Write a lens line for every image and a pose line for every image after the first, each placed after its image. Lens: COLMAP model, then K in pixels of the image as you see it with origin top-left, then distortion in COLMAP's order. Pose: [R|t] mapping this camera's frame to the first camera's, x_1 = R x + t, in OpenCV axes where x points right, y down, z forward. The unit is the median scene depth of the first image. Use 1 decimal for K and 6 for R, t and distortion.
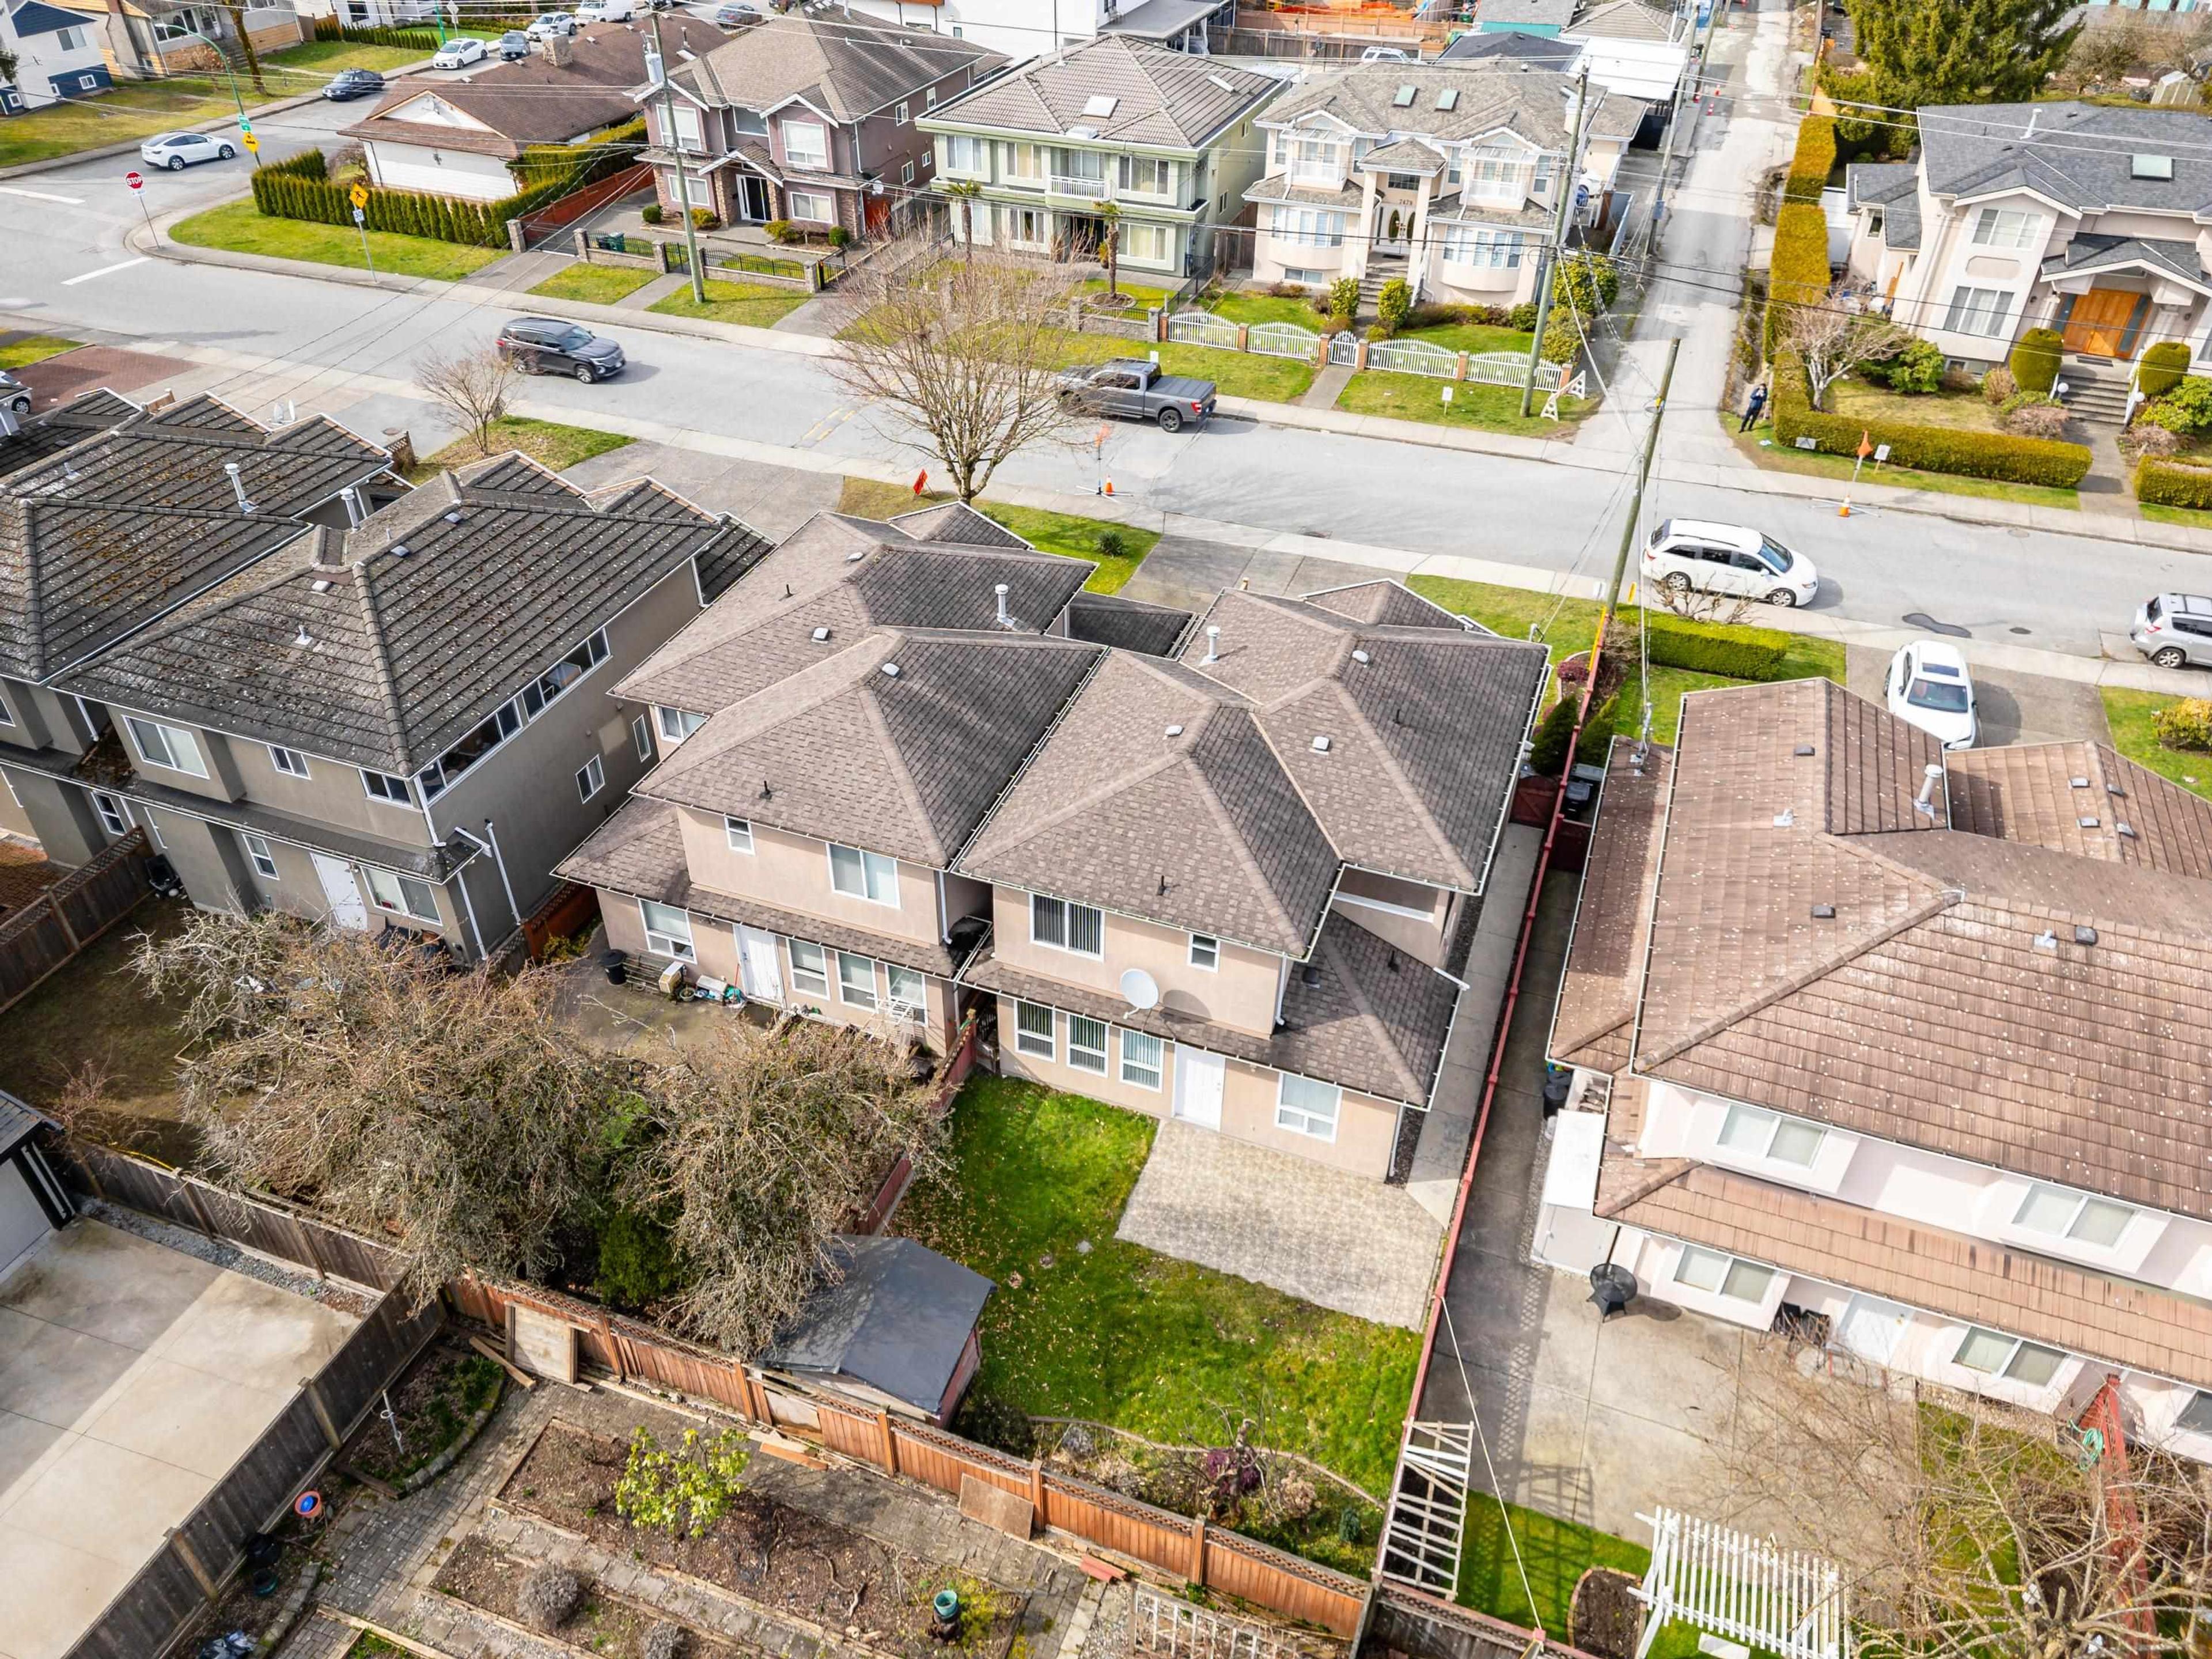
lens RADIAL K [[1602.3, 0, 1121.7], [0, 1602.3, 831.3], [0, 0, 1]] dist [0.058965, -0.054337]
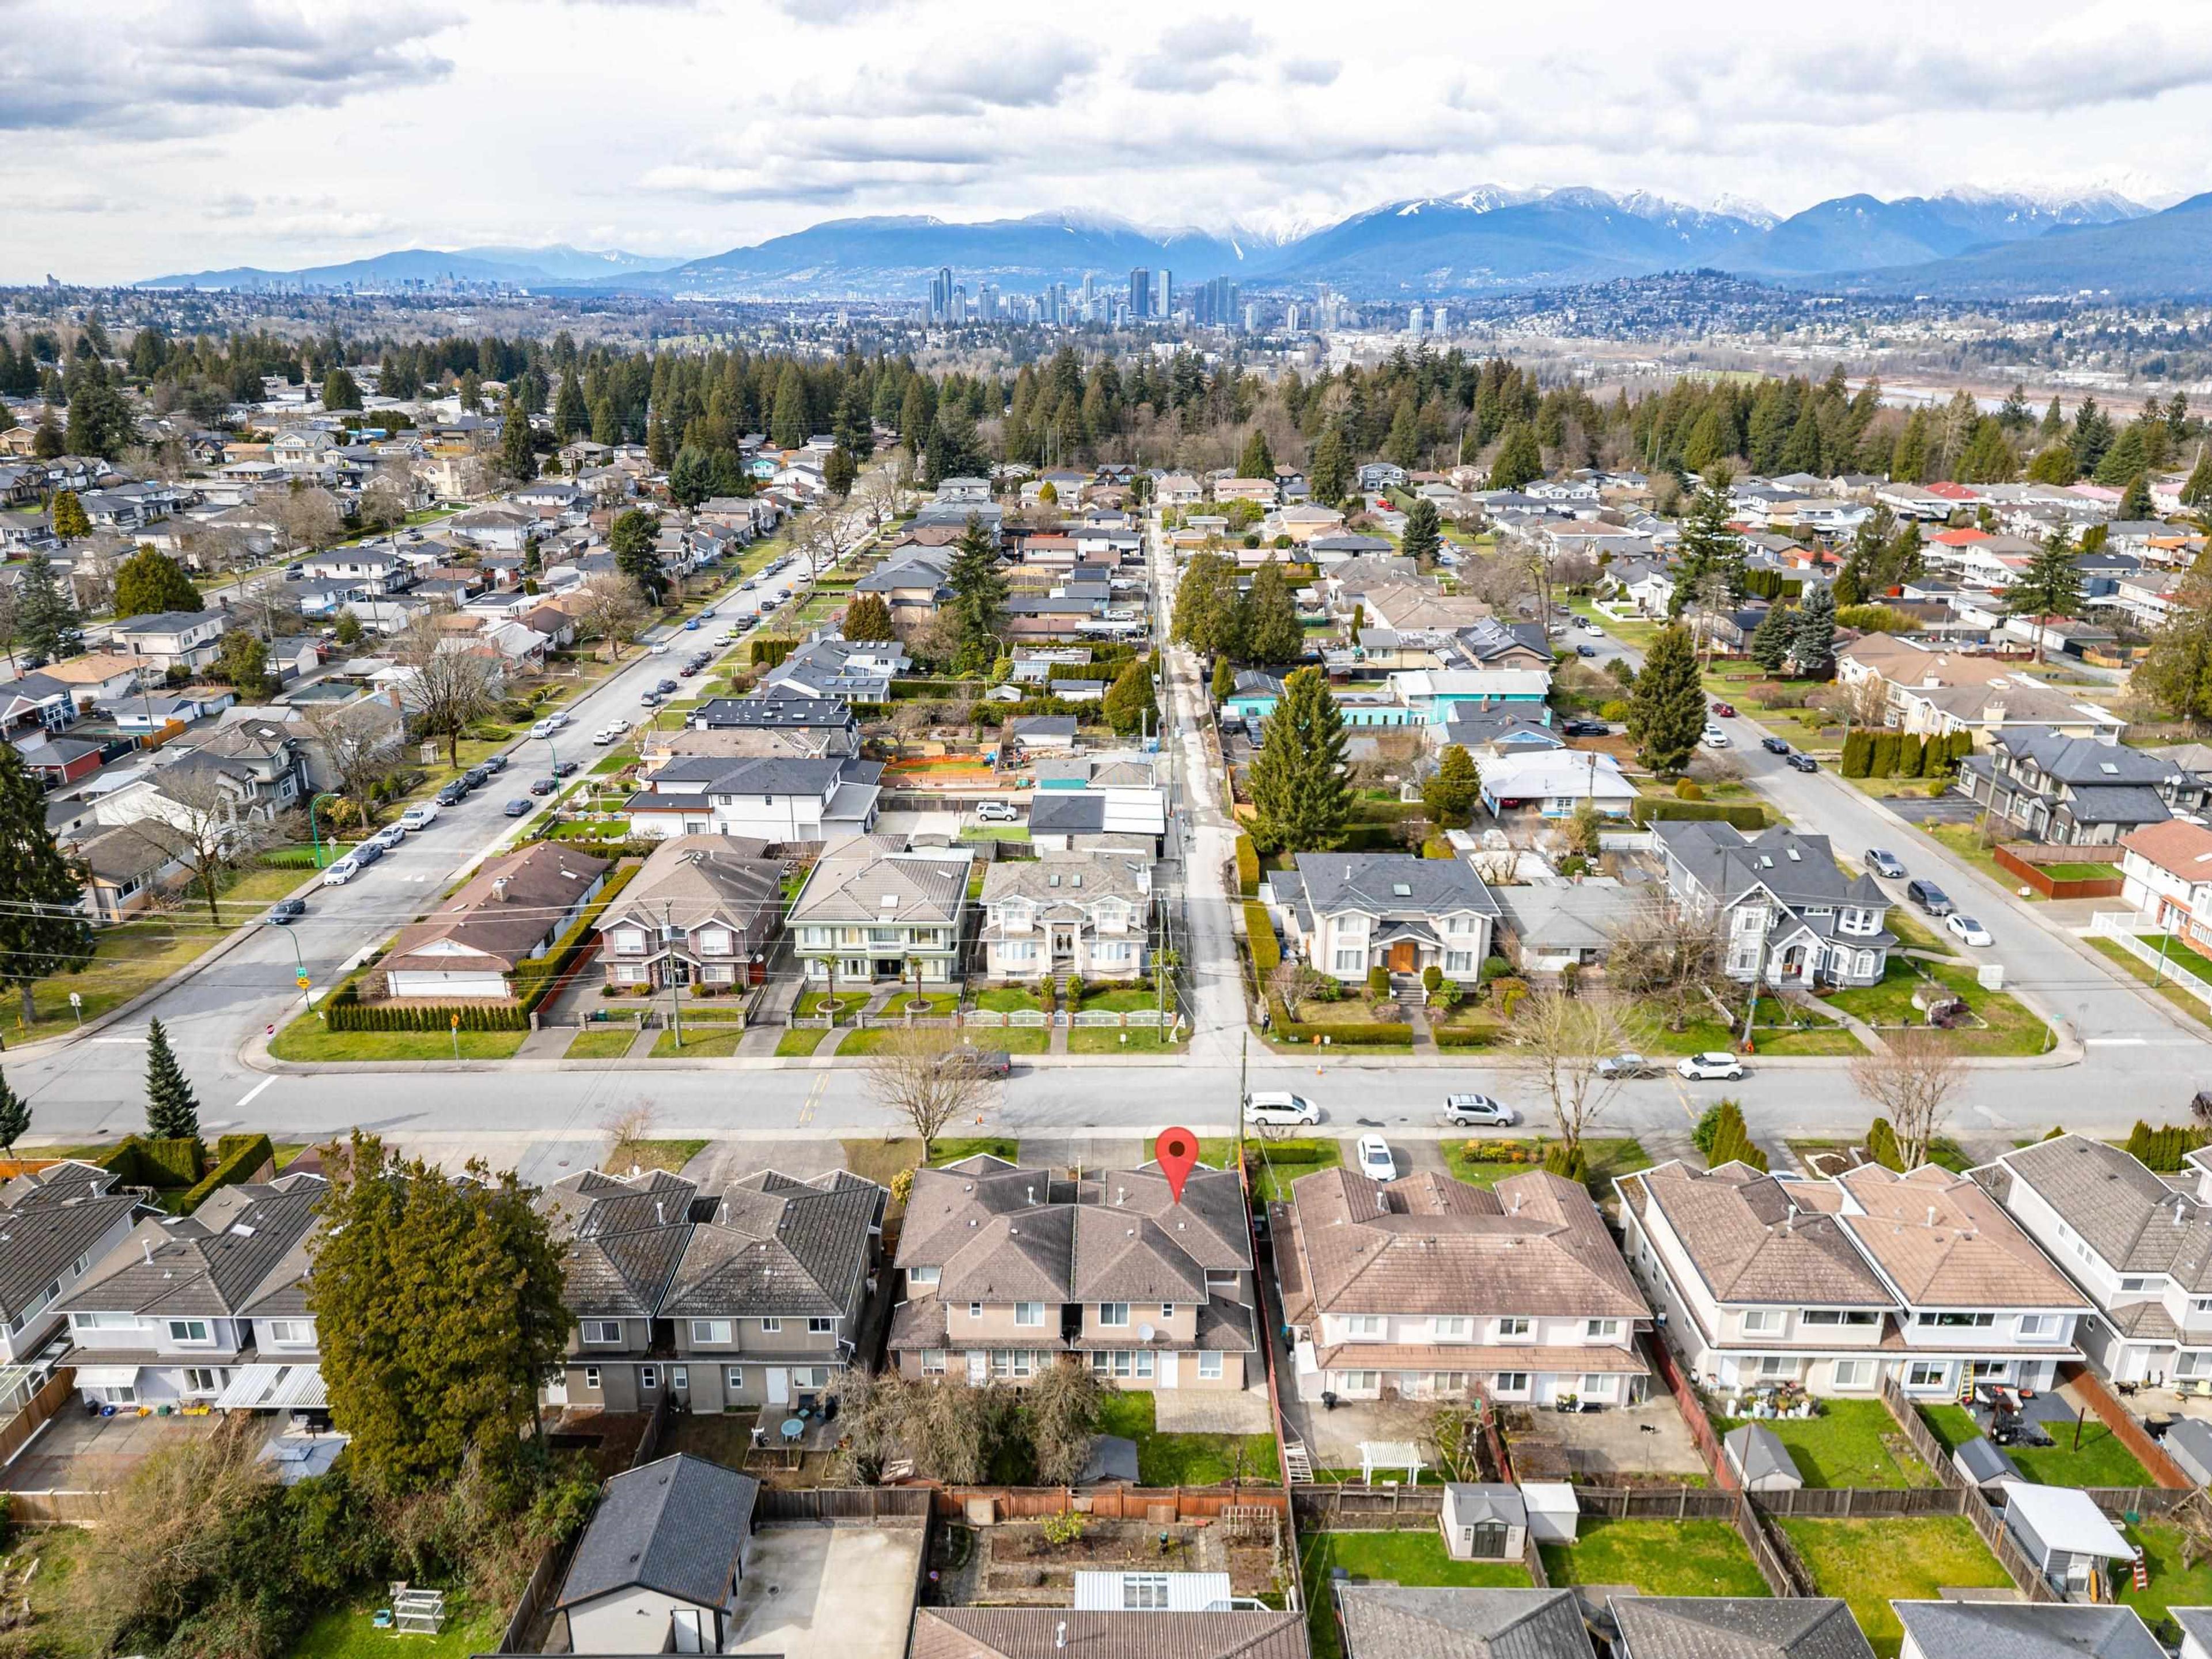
lens RADIAL K [[1535.1, 0, 1107.3], [0, 1535.1, 821.6], [0, 0, 1]] dist [0.148733, -0.211343]
pose [[0.944469, -0.123673, 0.304438, -0.375800], [0.212559, 0.936469, -0.279005, 0.004969], [-0.250592, 0.328223, 0.910754, -0.844952]]
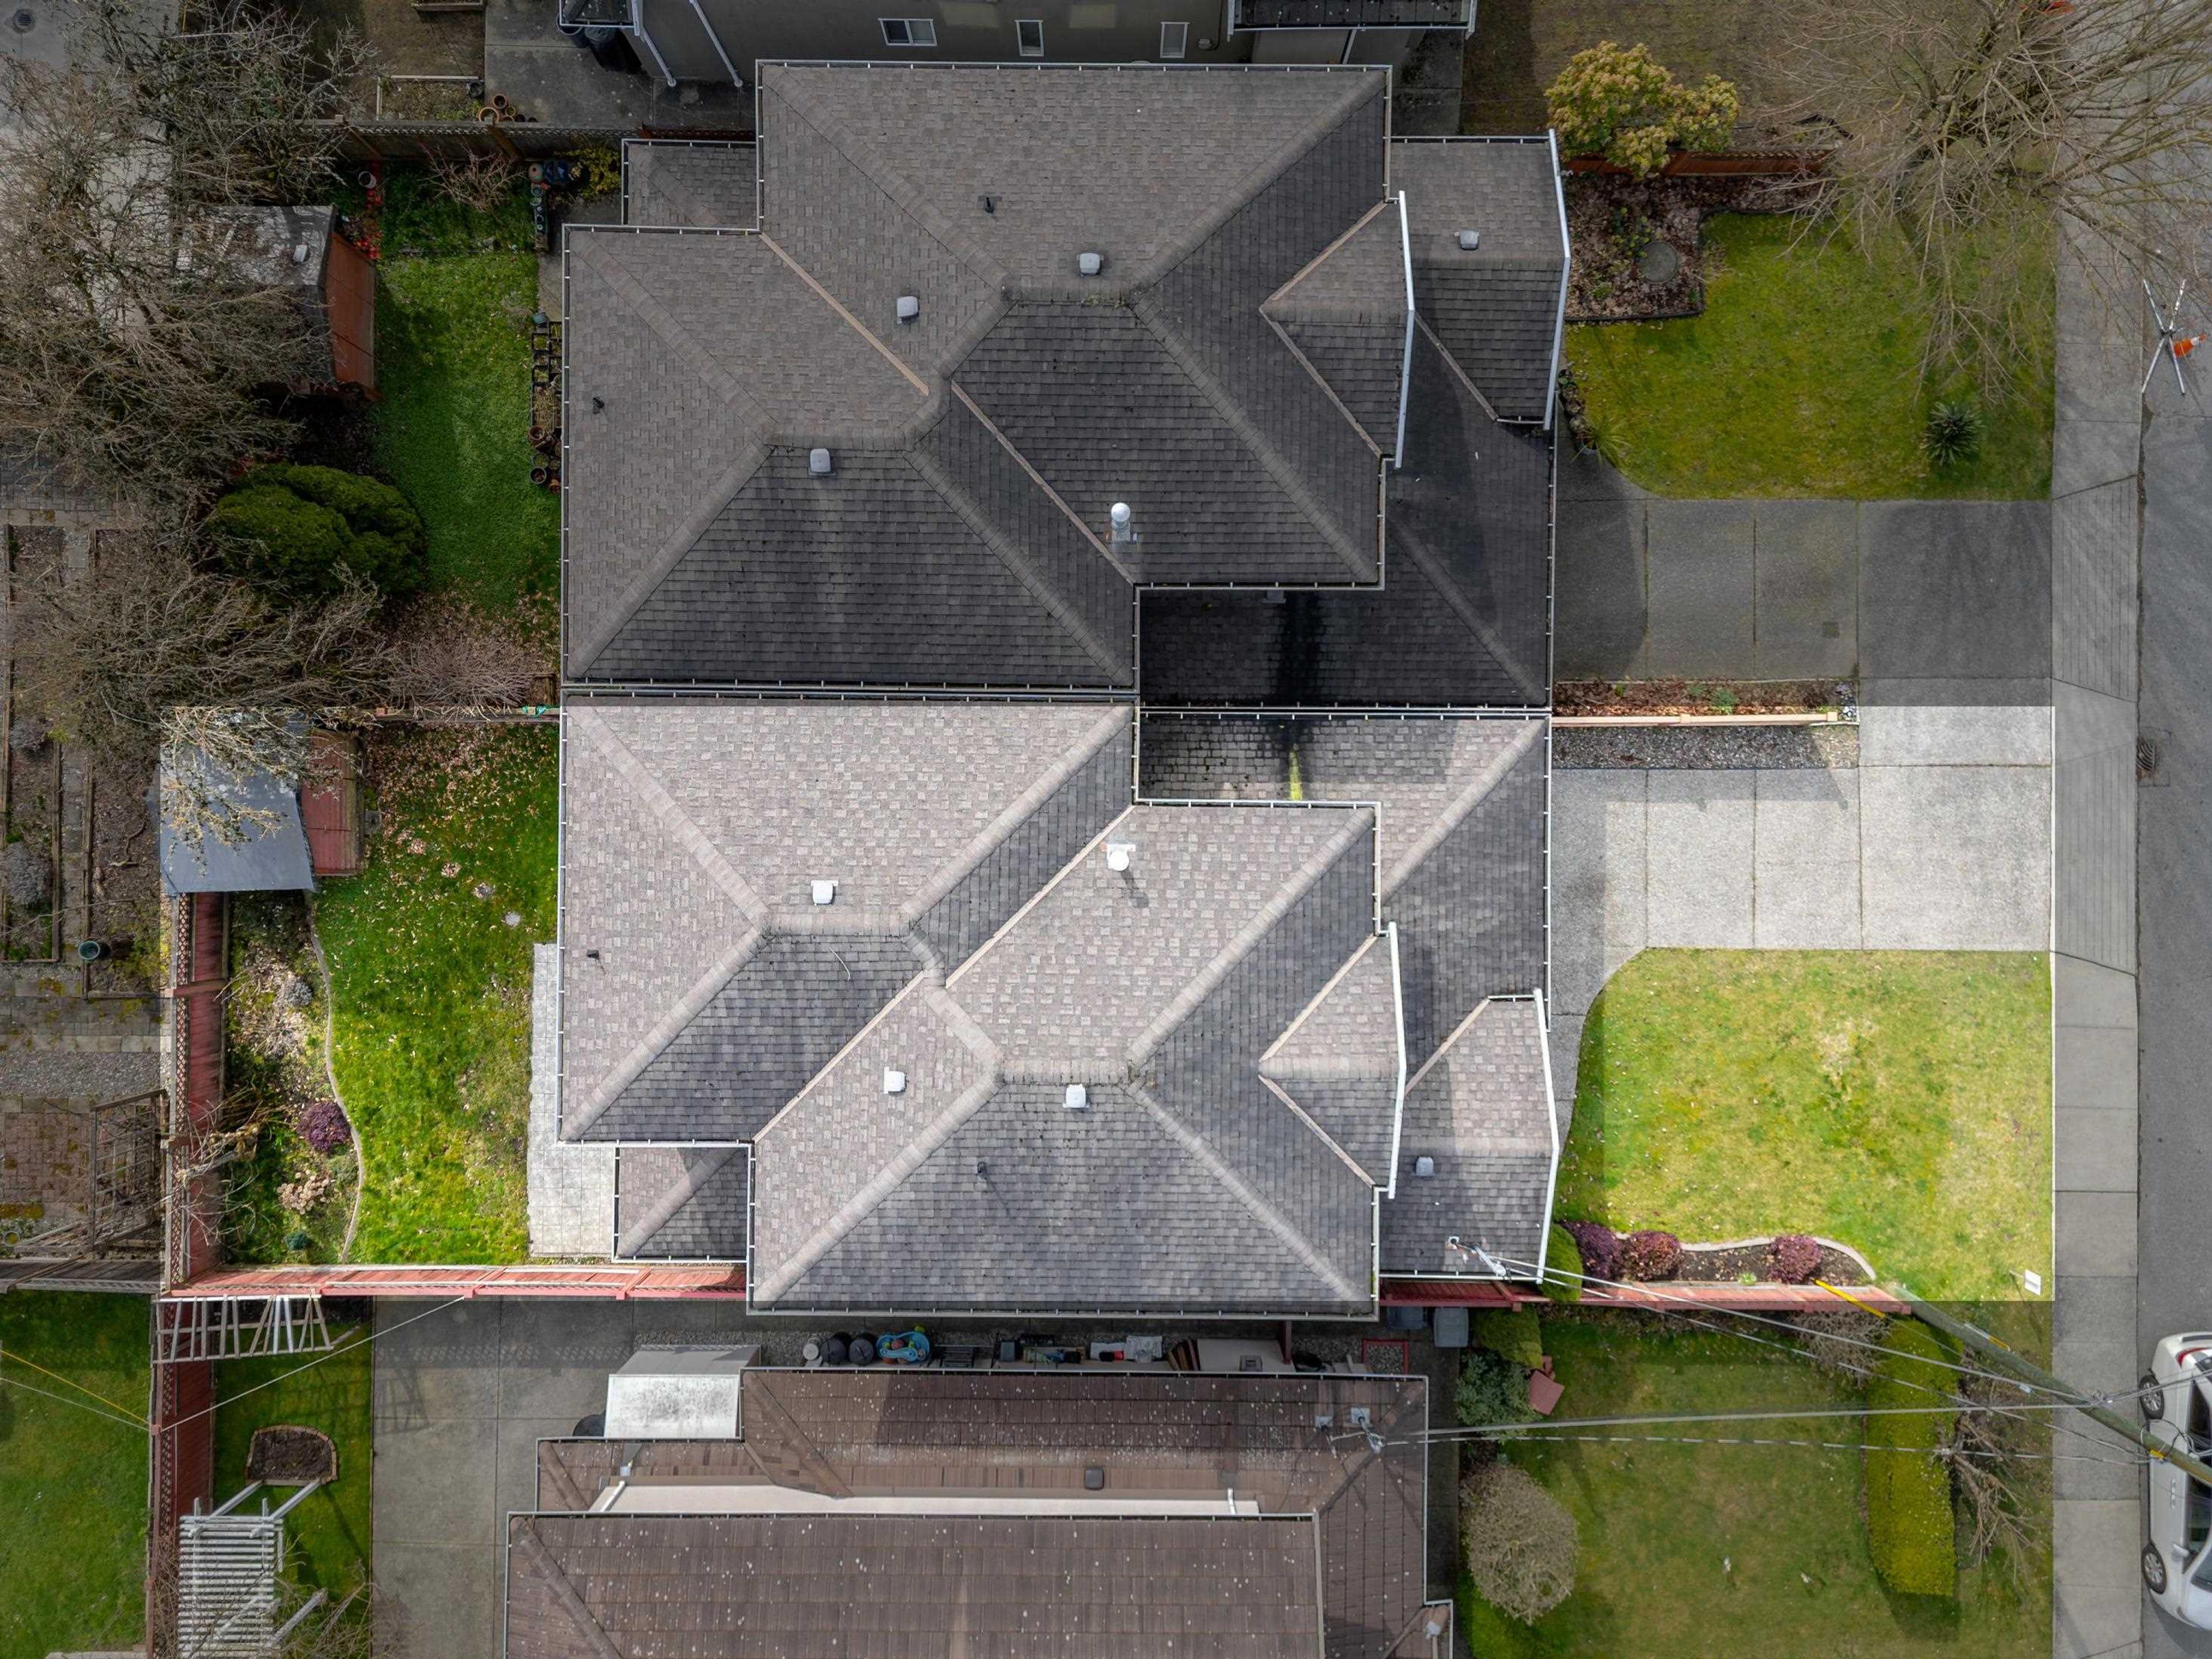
lens RADIAL K [[1525.7, 0, 1105.2], [0, 1525.7, 897.1], [0, 0, 1]] dist [0.051471, -0.000291]
pose [[0.329086, 0.944075, 0.020598, 0.030704], [-0.568818, 0.180773, 0.802351, -0.339857], [0.753756, -0.275759, 0.596497, 0.337574]]
